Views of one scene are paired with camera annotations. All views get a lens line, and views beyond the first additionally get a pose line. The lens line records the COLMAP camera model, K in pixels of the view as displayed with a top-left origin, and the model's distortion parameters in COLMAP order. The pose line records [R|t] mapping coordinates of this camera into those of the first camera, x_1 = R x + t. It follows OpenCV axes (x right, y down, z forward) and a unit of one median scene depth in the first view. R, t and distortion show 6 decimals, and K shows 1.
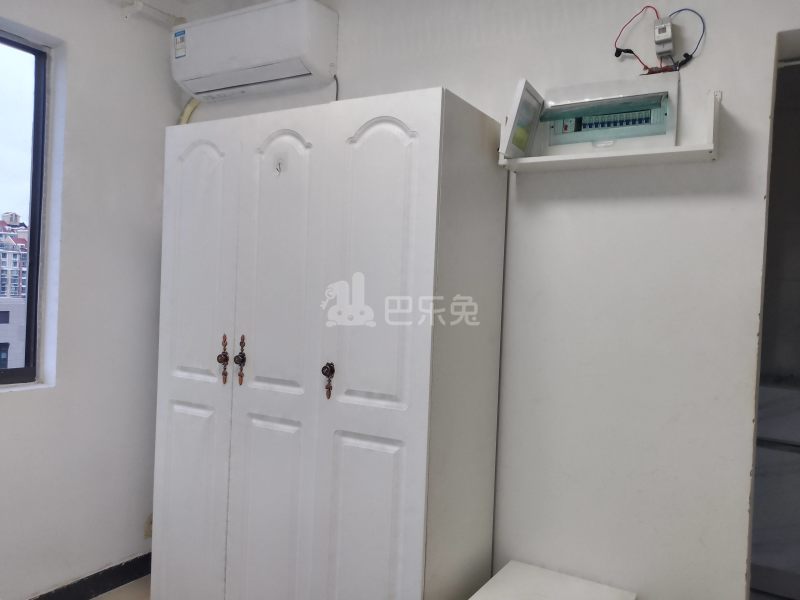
lens RADIAL K [[636.9, 0, 400.0], [0, 636.9, 300.0], [0, 0, 1]] dist [0.006061, -0.001657]
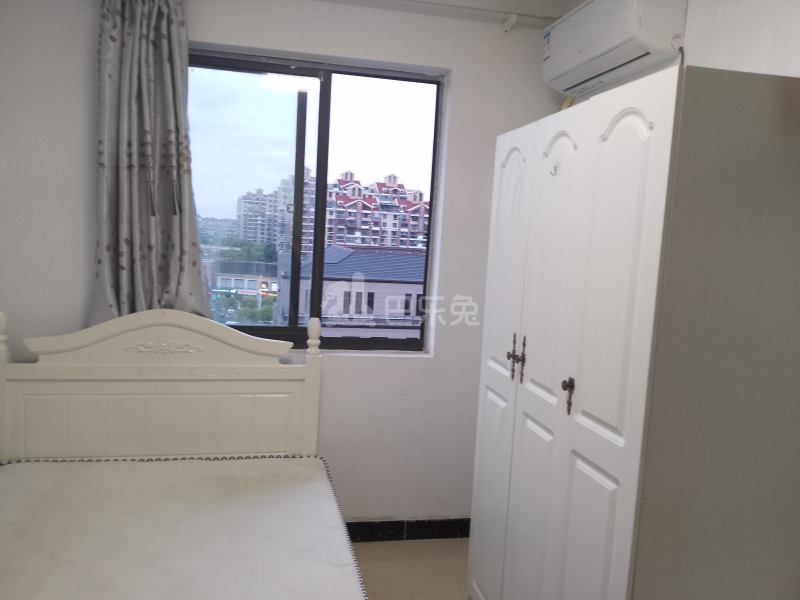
lens RADIAL K [[636.9, 0, 400.0], [0, 636.9, 300.0], [0, 0, 1]] dist [0.006061, -0.001657]
pose [[0.672736, 0.075543, -0.736016, 0.366158], [-0.040770, 0.997048, 0.065069, -0.061162], [0.738758, -0.013767, 0.673830, 0.154390]]
